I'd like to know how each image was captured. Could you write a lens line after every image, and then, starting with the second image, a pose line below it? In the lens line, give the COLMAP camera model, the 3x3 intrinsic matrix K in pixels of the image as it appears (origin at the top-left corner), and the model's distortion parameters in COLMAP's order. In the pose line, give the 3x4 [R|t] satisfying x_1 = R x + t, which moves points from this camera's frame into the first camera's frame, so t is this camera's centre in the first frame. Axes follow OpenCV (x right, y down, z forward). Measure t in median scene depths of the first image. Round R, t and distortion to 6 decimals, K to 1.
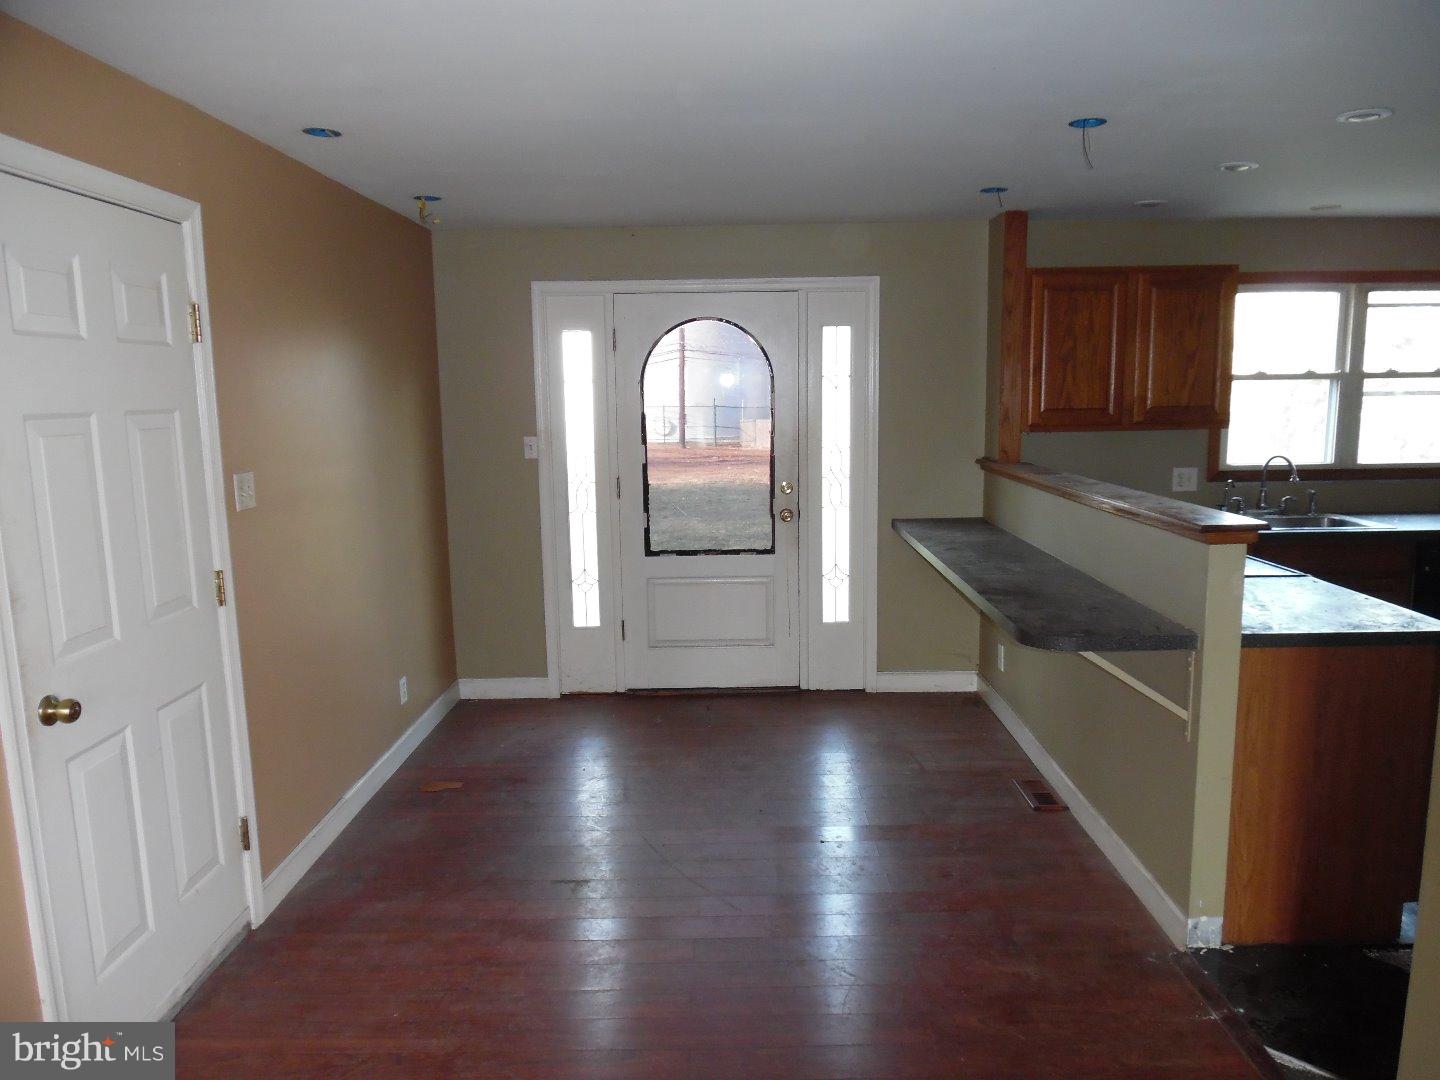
lens RADIAL K [[1027.4, 0, 733.1], [0, 1027.4, 537.5], [0, 0, 1]] dist [-0.010459, -0.002906]
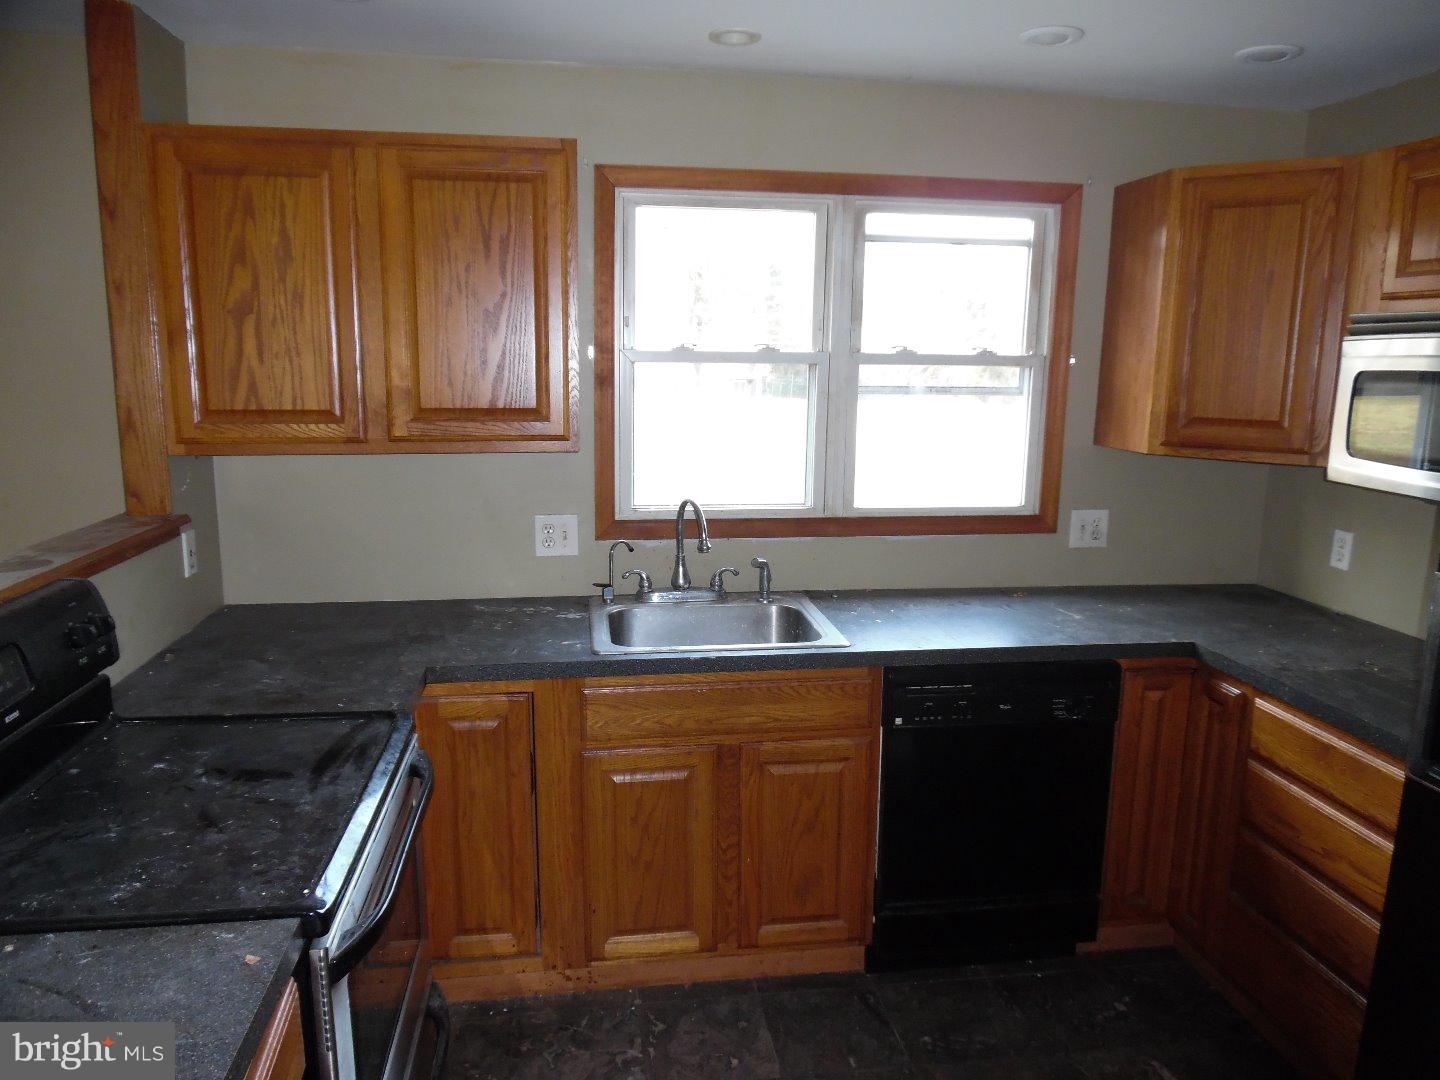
lens RADIAL K [[1027.4, 0, 733.1], [0, 1027.4, 537.5], [0, 0, 1]] dist [-0.010459, -0.002906]
pose [[0.988793, 0.000499, 0.149290, 0.464961], [-0.004137, 0.999702, 0.024057, -0.070947], [-0.149233, -0.024405, 0.988501, 0.435910]]
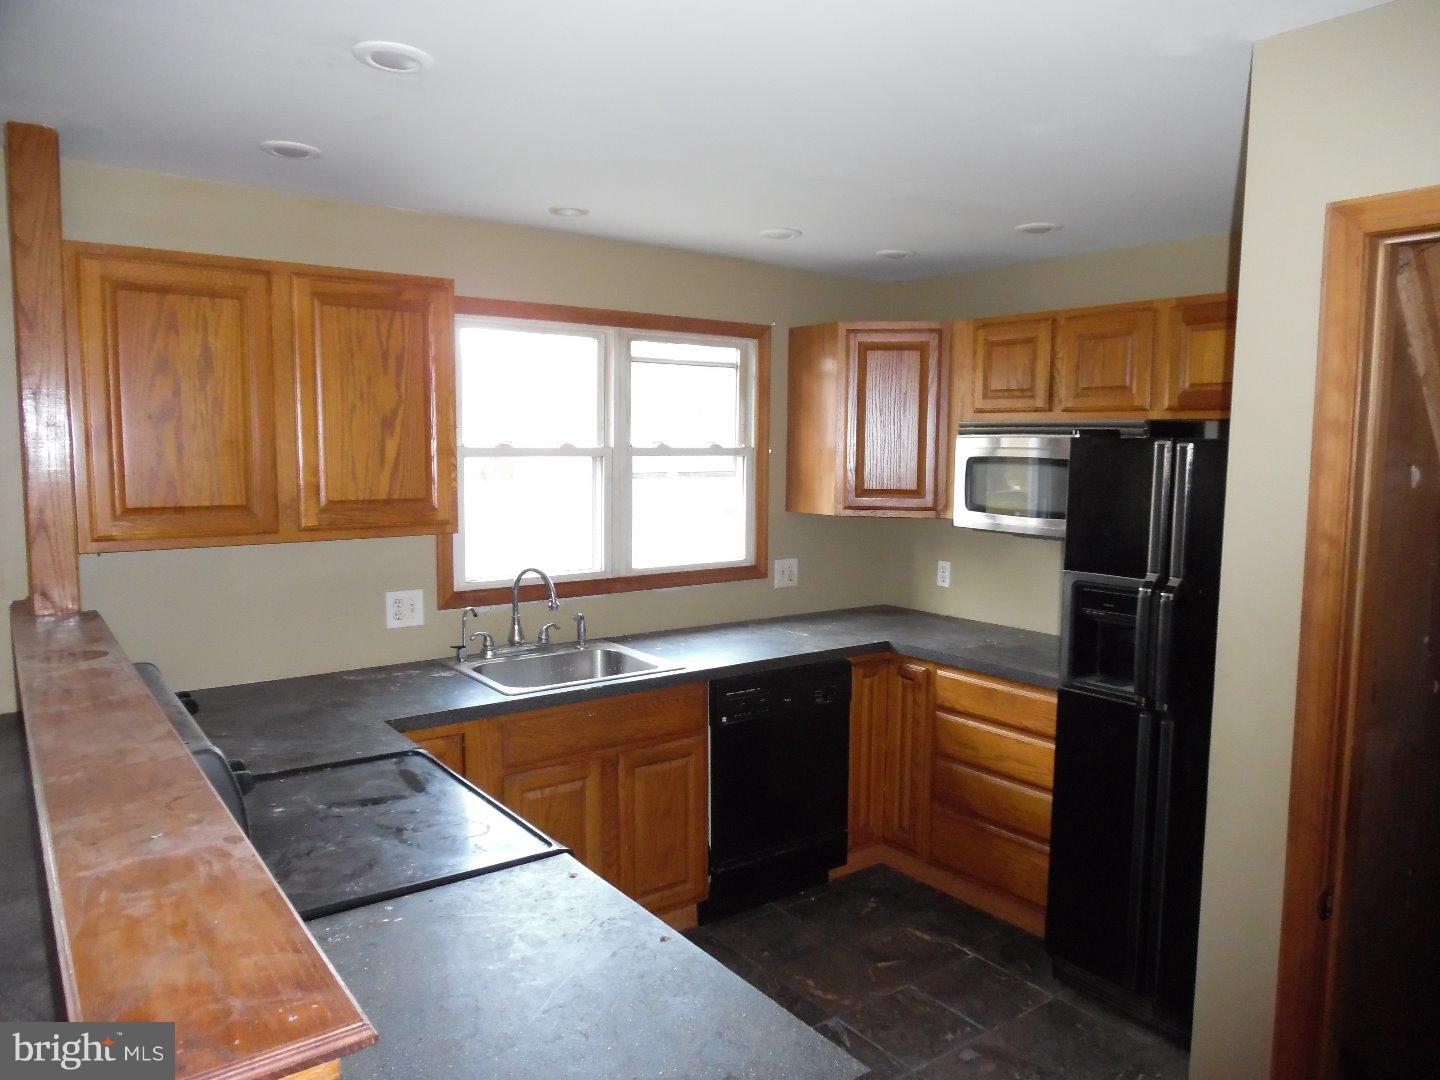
lens RADIAL K [[1027.4, 0, 733.1], [0, 1027.4, 537.5], [0, 0, 1]] dist [-0.010459, -0.002906]
pose [[0.796423, -0.036713, 0.603625, 0.223738], [0.074841, 0.996466, -0.038140, -0.062465], [-0.600091, 0.075551, 0.796356, 0.368475]]
